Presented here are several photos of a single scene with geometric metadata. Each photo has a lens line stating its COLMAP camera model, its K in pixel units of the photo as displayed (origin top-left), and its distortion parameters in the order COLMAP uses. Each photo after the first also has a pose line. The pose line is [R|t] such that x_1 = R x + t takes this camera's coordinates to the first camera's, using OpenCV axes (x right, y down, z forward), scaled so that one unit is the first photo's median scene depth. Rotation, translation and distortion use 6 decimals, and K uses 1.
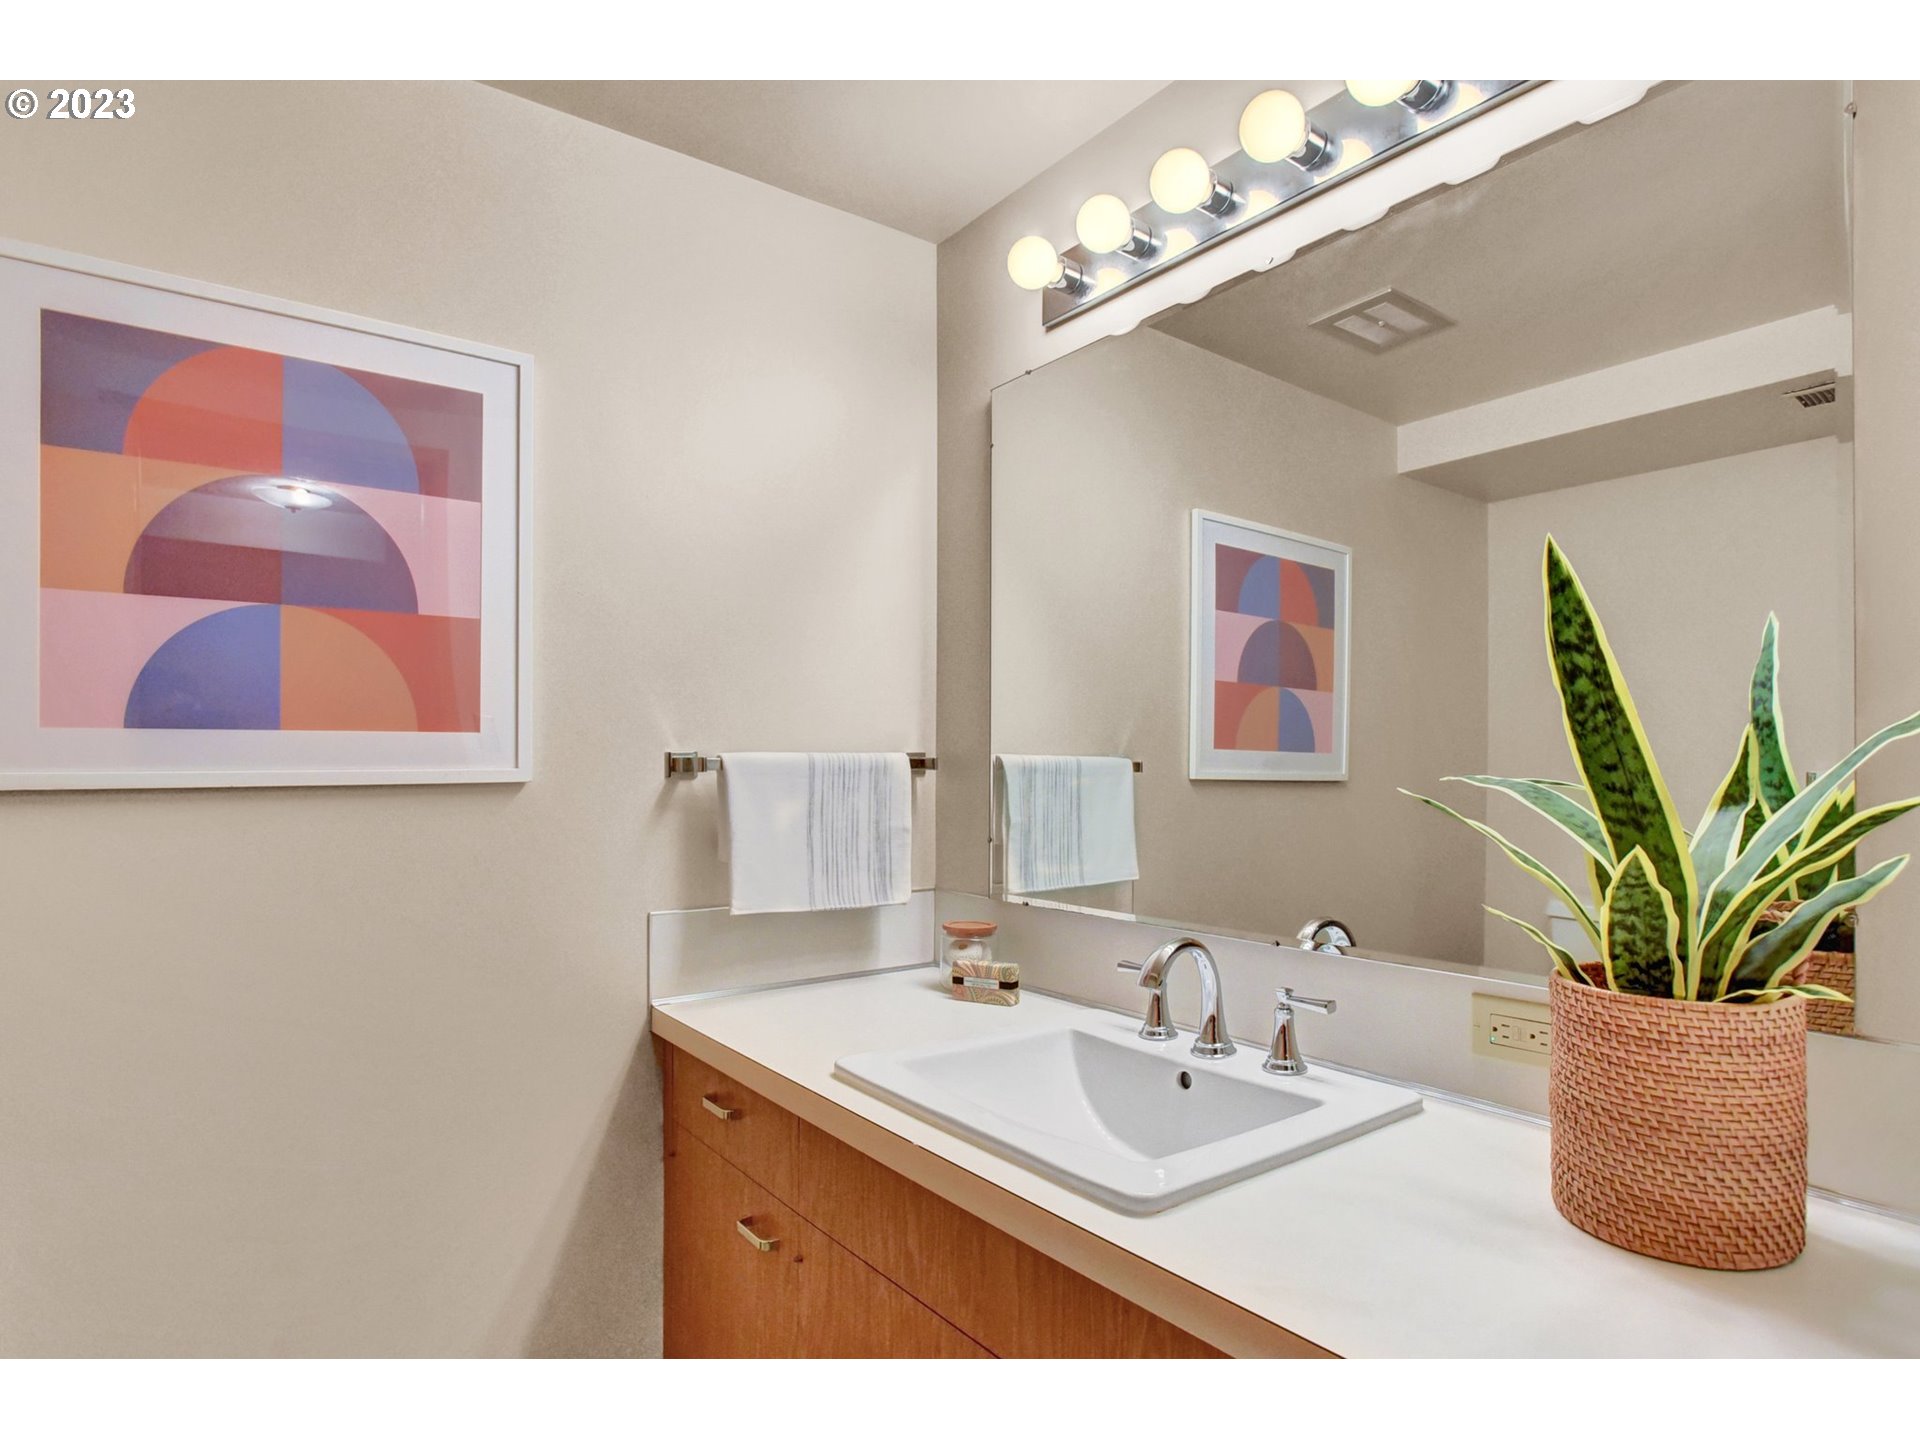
lens RADIAL K [[994.9, 0, 960.0], [0, 994.9, 720.0], [0, 0, 1]] dist [-0.075058, 0.046693]
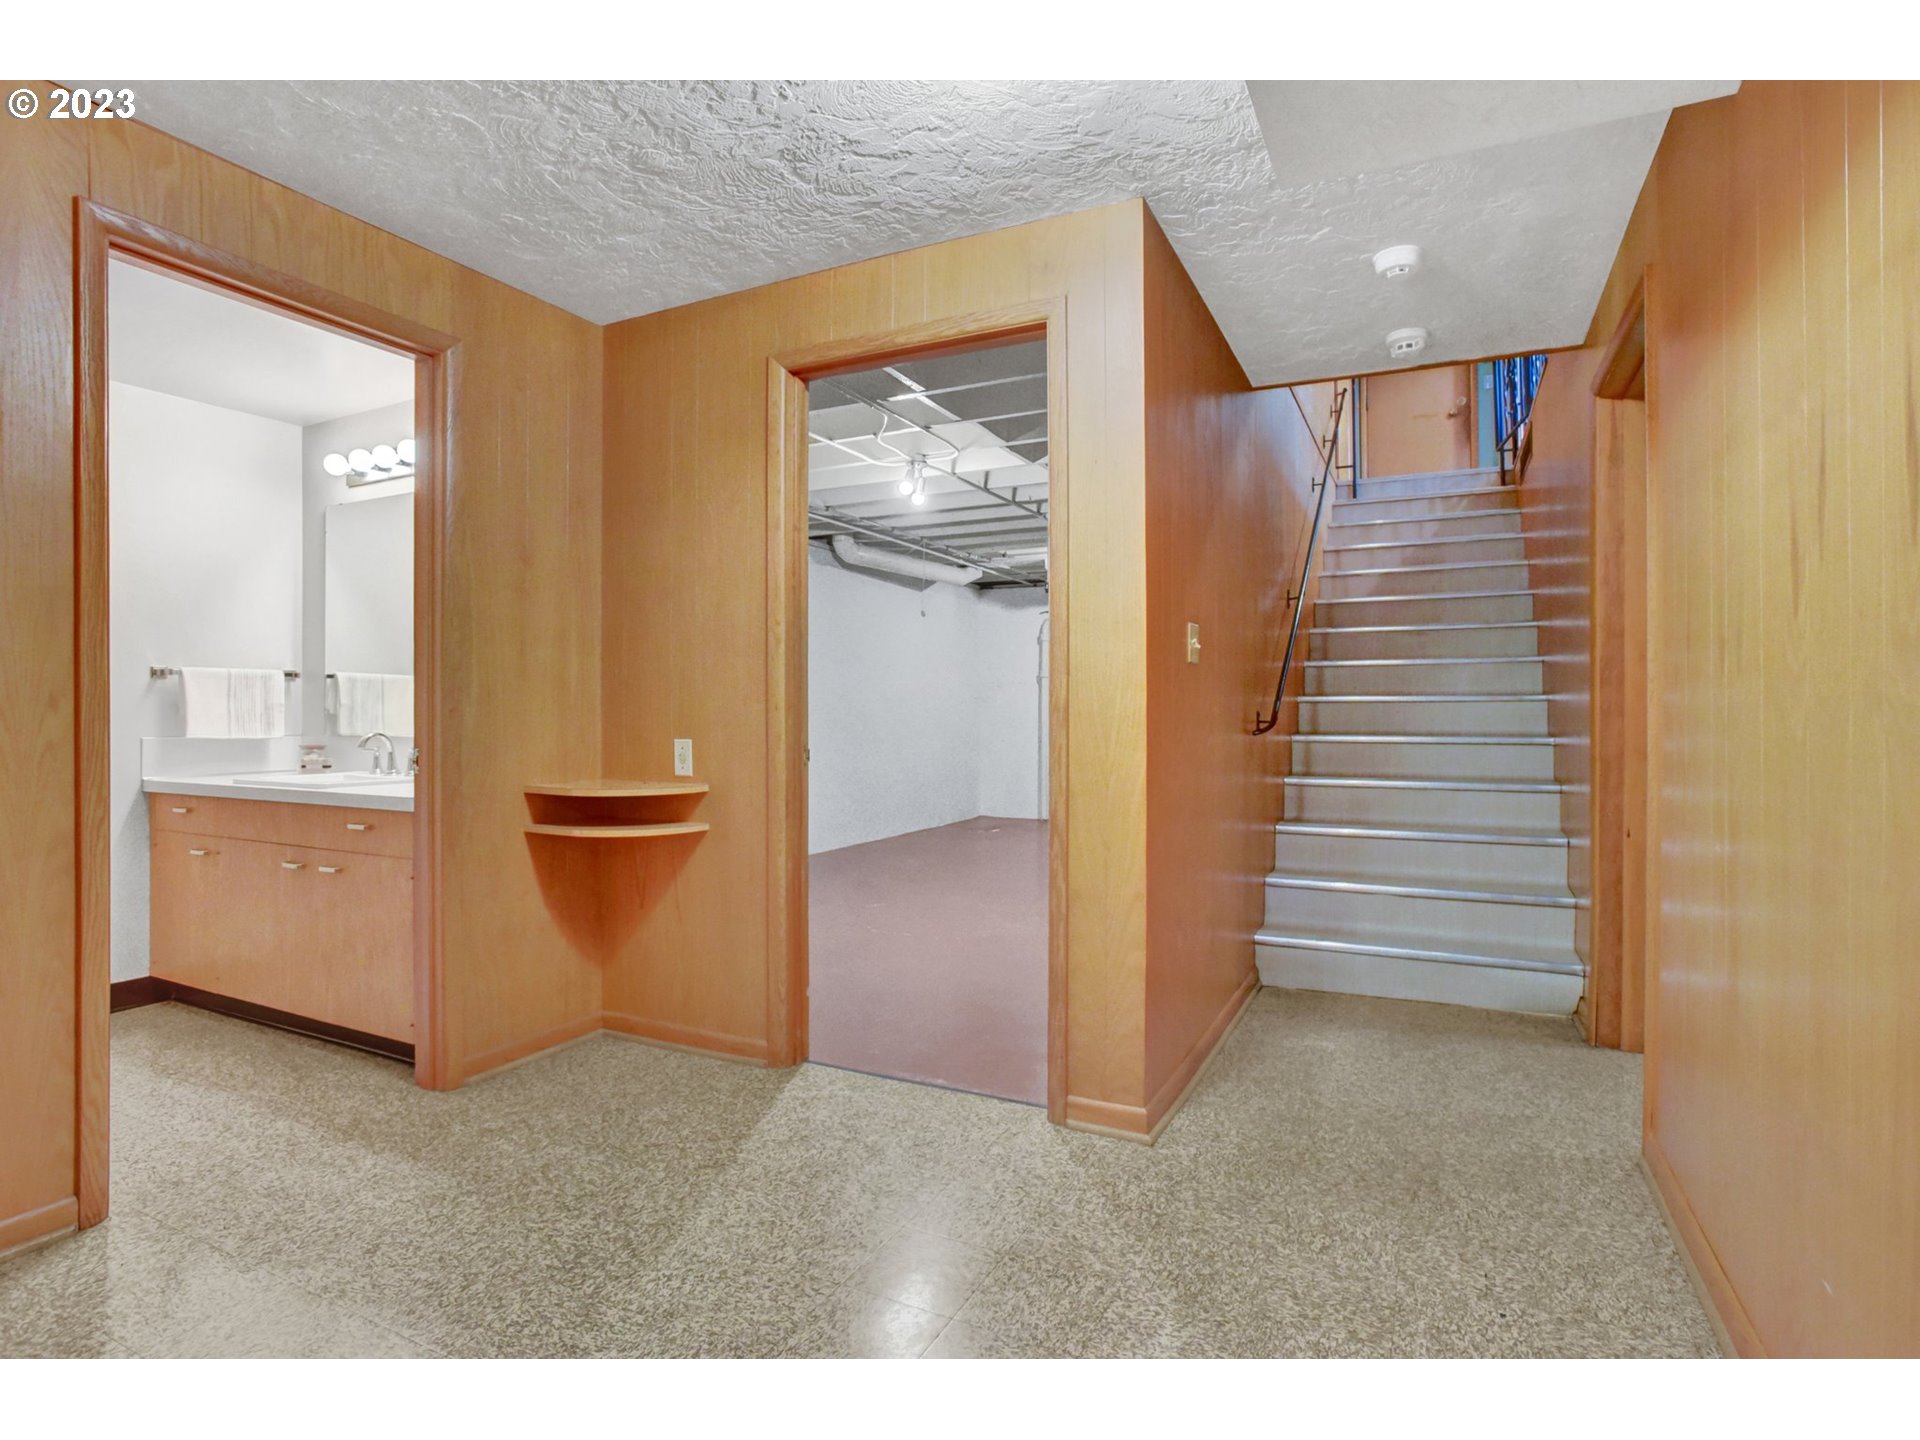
lens RADIAL K [[994.9, 0, 960.0], [0, 994.9, 720.0], [0, 0, 1]] dist [-0.075058, 0.046693]
pose [[0.904318, -0.000477, 0.426859, 0.407370], [-0.022078, 0.998609, 0.047888, 0.007031], [-0.426288, -0.052730, 0.903049, -1.677598]]
